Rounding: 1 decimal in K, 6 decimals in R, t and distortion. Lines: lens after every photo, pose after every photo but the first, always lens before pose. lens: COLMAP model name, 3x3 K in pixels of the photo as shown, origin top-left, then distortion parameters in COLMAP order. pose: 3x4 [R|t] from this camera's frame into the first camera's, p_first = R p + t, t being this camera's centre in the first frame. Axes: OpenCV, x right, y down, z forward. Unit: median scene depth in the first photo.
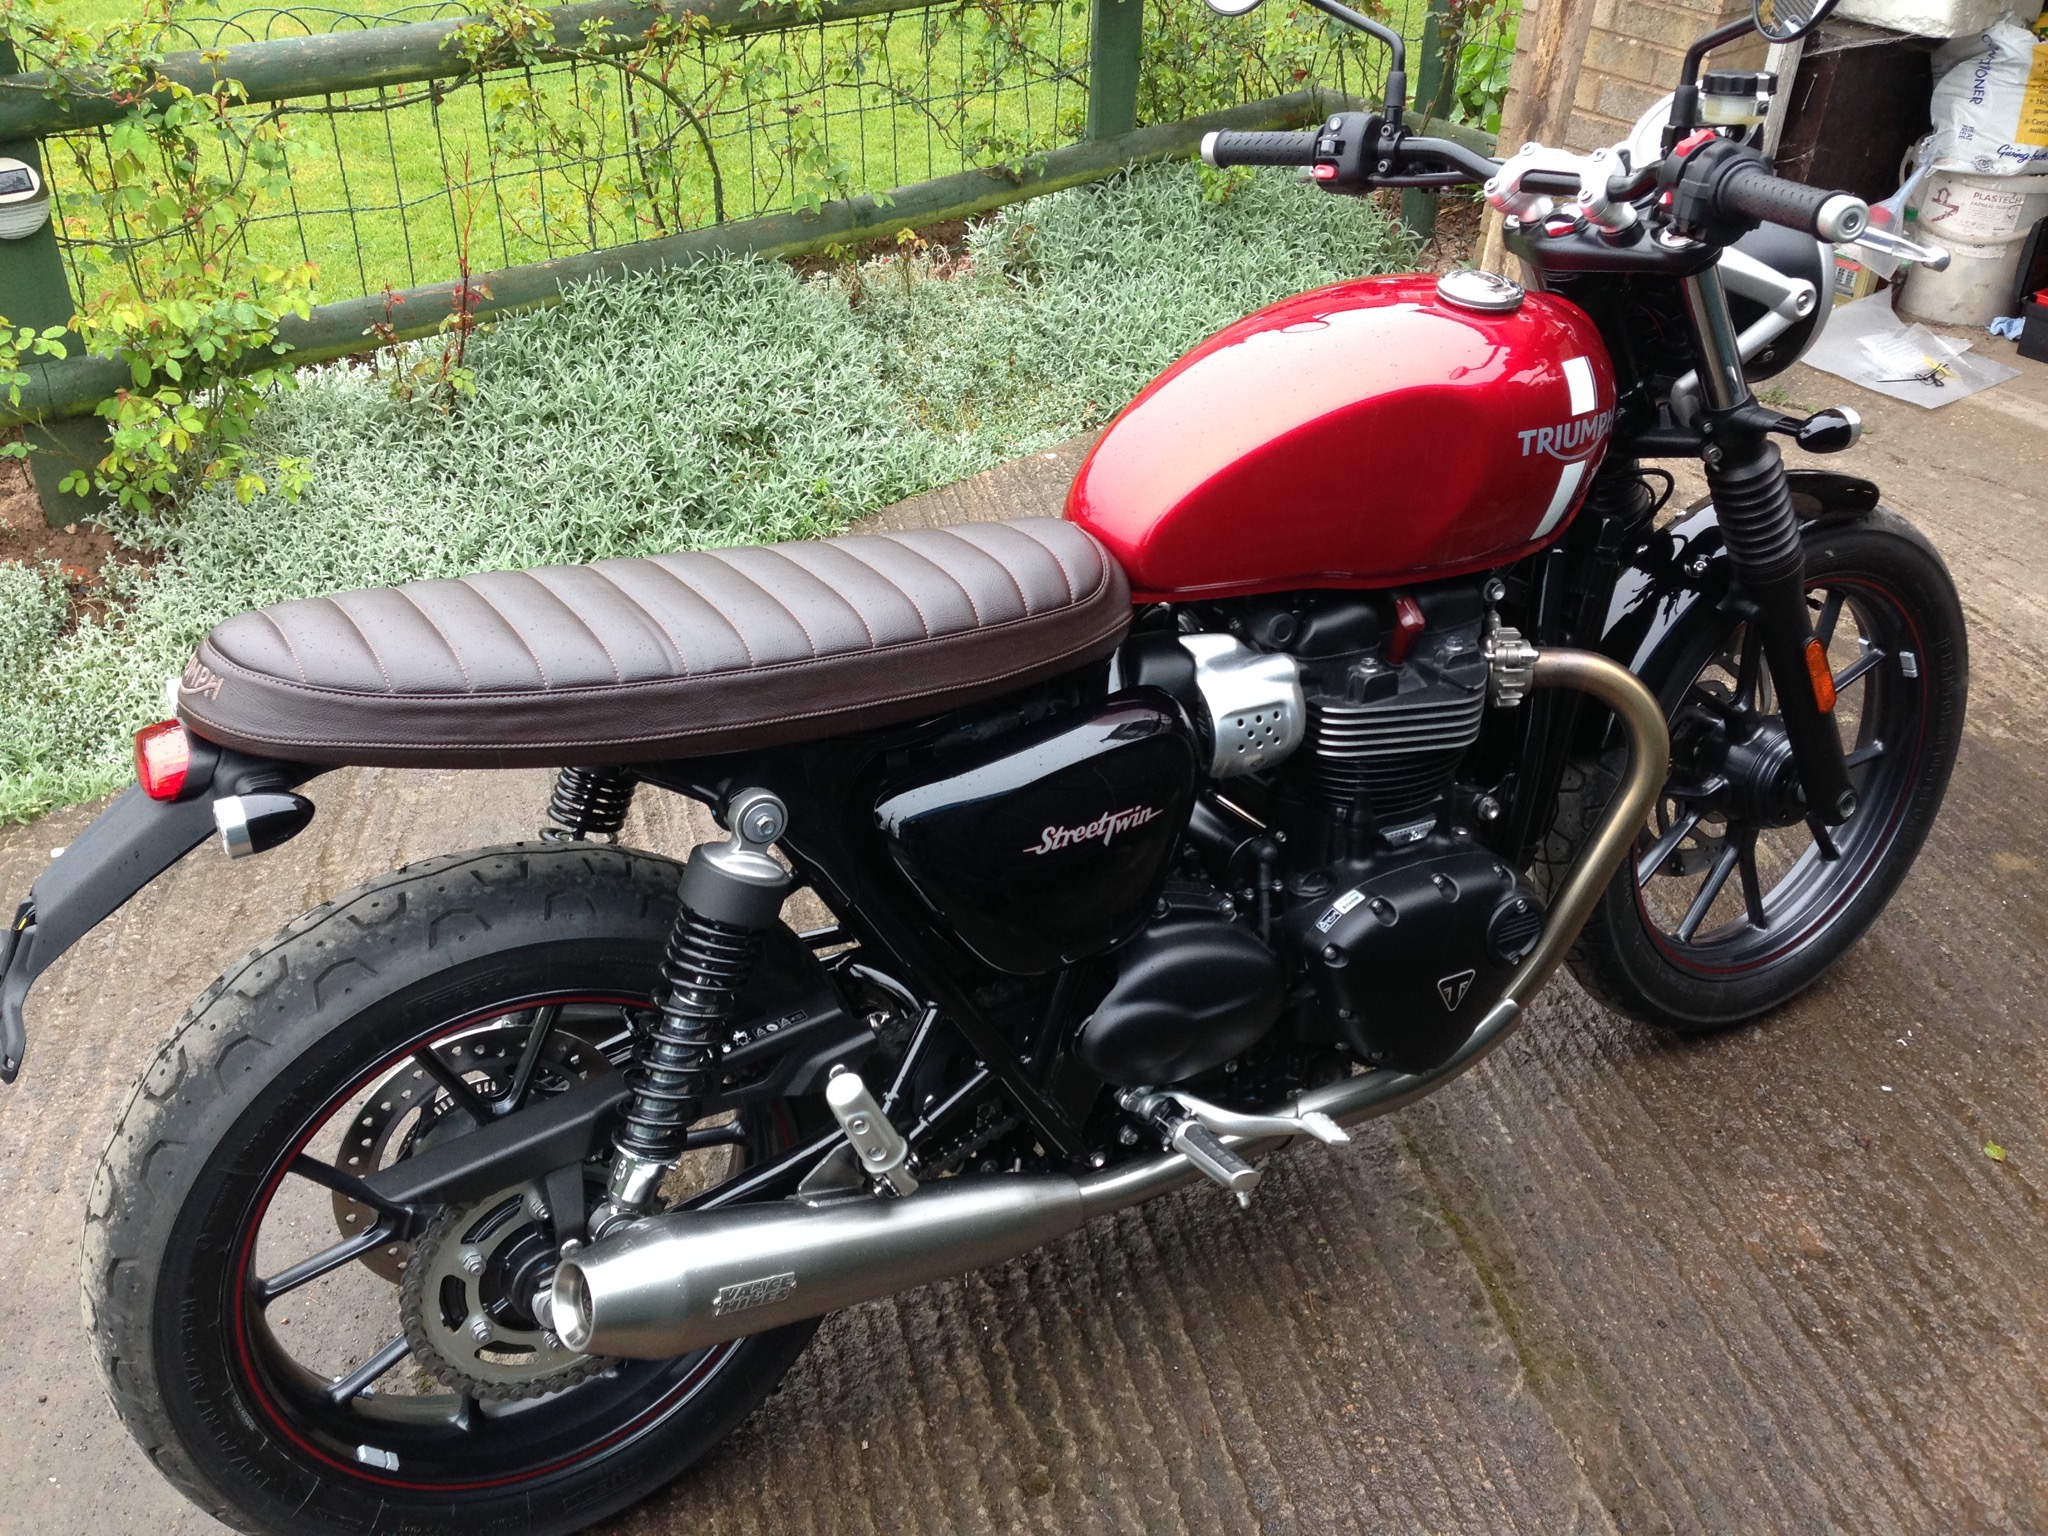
lens RADIAL K [[2101.1, 0, 1101.3], [0, 2101.1, 731.4], [0, 0, 1]] dist [0.157482, -0.340245]
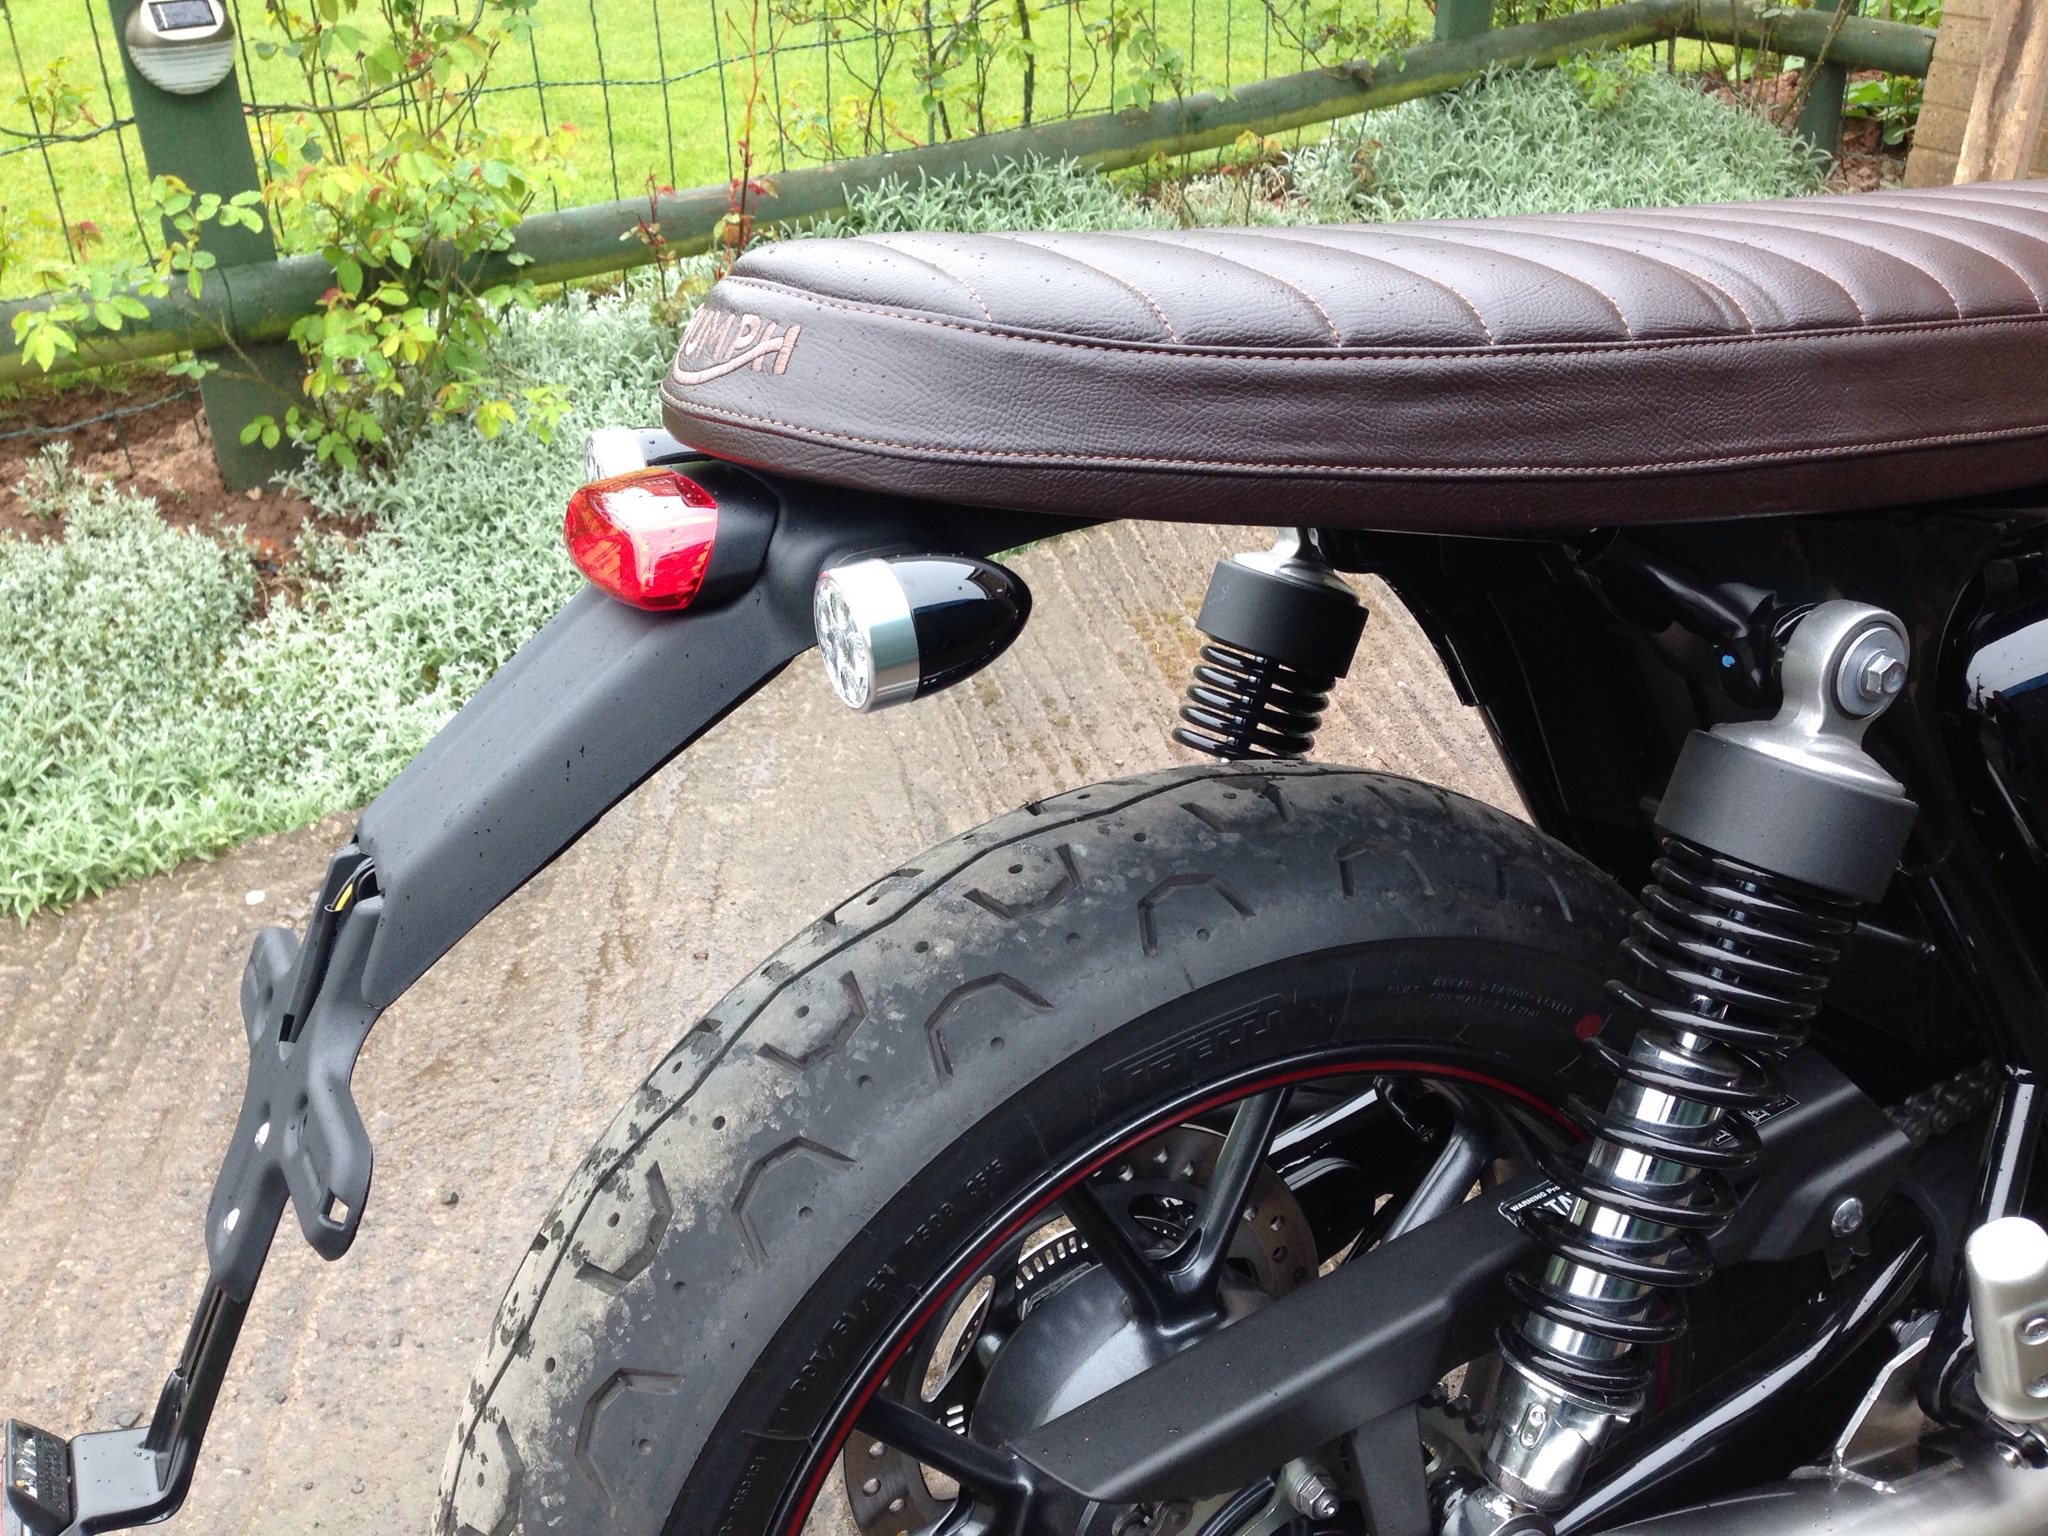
lens RADIAL K [[1914.5, 0, 976.6], [0, 1914.5, 766.5], [0, 0, 1]] dist [0.101943, -0.238068]
pose [[0.998523, -0.022233, -0.049577, -0.197096], [0.019482, 0.998279, -0.055310, 0.049383], [0.050721, 0.054263, 0.997238, 0.335967]]
